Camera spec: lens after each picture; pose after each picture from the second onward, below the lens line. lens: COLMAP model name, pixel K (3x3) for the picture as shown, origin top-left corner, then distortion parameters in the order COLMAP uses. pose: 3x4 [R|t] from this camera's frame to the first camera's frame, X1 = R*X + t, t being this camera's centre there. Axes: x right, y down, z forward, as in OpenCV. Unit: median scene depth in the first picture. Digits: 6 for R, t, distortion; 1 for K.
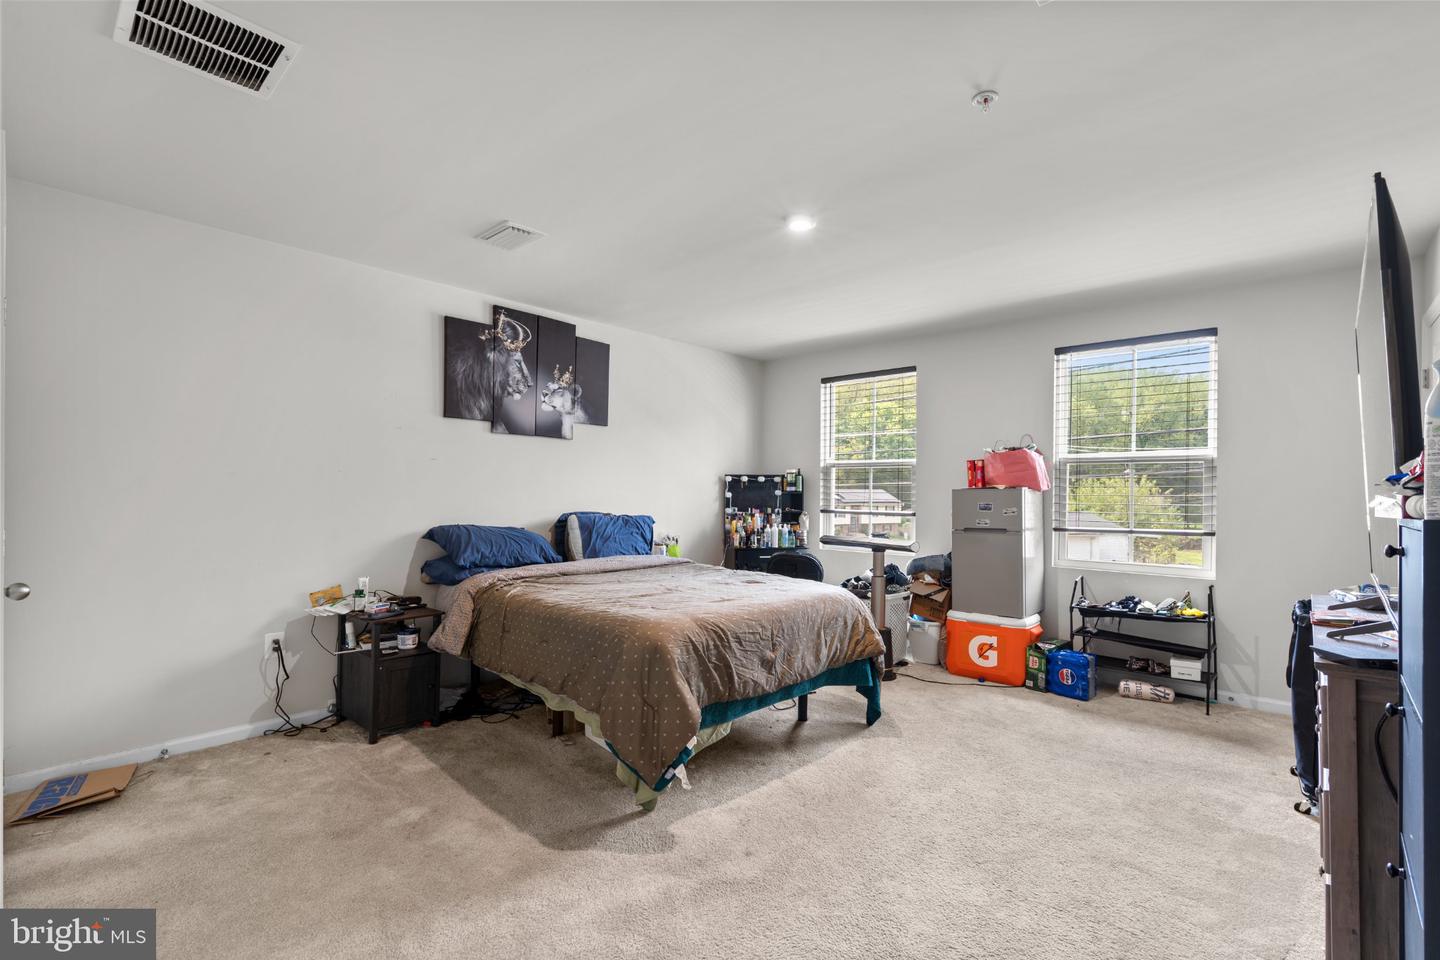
lens RADIAL K [[653.7, 0, 723.2], [0, 653.7, 475.8], [0, 0, 1]] dist [-0.005184, 0.002455]
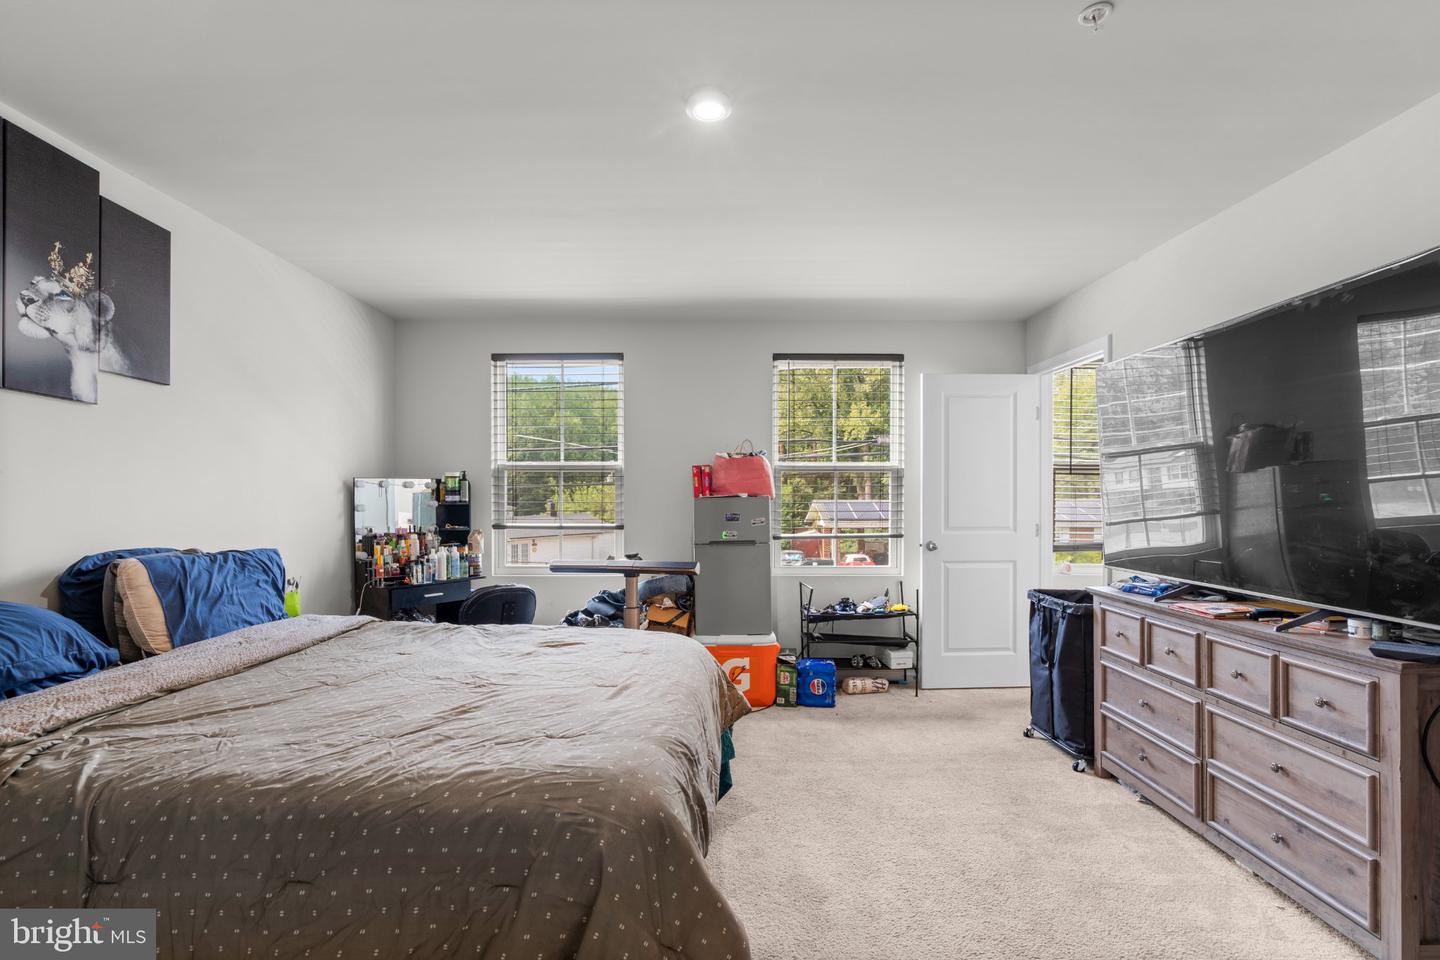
lens RADIAL K [[653.7, 0, 719.1], [0, 653.7, 492.5], [0, 0, 1]] dist [-0.005184, 0.002455]
pose [[0.737222, -0.003196, 0.675643, -0.232955], [-0.009494, 0.999841, 0.015088, -0.000668], [-0.675584, -0.017537, 0.737075, 0.344030]]
